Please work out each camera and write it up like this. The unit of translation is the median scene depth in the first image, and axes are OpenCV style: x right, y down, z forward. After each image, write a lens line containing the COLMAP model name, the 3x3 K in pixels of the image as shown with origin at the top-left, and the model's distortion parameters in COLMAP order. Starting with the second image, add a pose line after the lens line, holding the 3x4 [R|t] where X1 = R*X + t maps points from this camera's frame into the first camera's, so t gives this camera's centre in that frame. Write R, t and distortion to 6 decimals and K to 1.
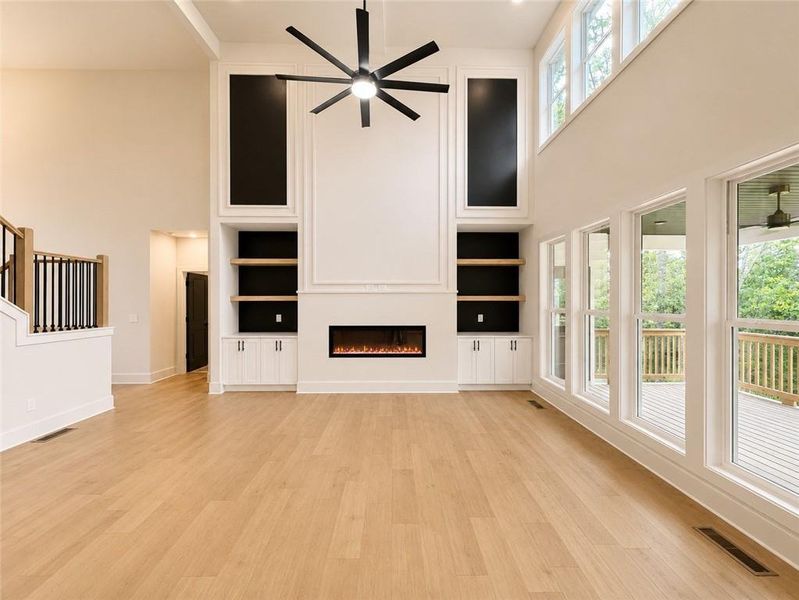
lens RADIAL K [[310.1, 0, 402.2], [0, 310.1, 306.4], [0, 0, 1]] dist [0.001587, 0.000024]
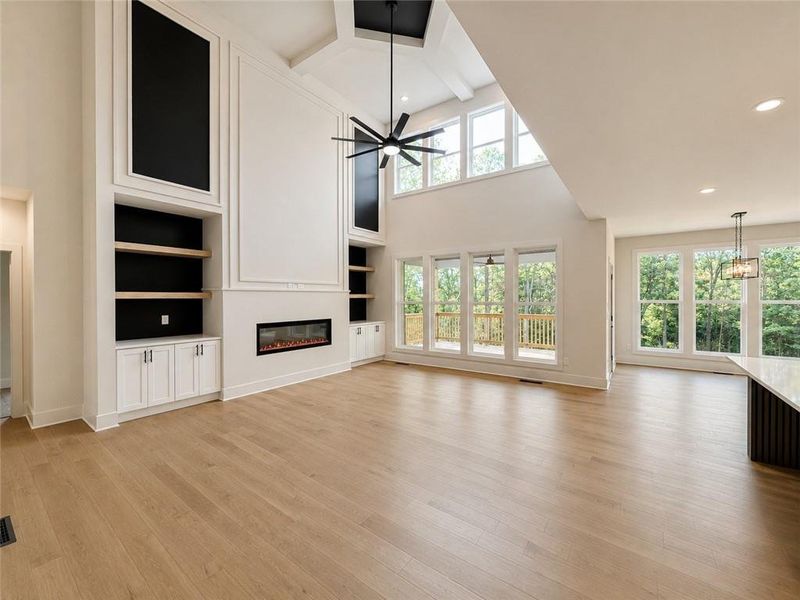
lens RADIAL K [[326.8, 0, 399.2], [0, 326.8, 297.6], [0, 0, 1]] dist [0.003015, -0.000003]
pose [[0.618013, -0.002227, 0.786165, -0.761108], [0.017589, 0.999785, -0.010996, -0.001154], [-0.785971, 0.020624, 0.617919, -0.003675]]
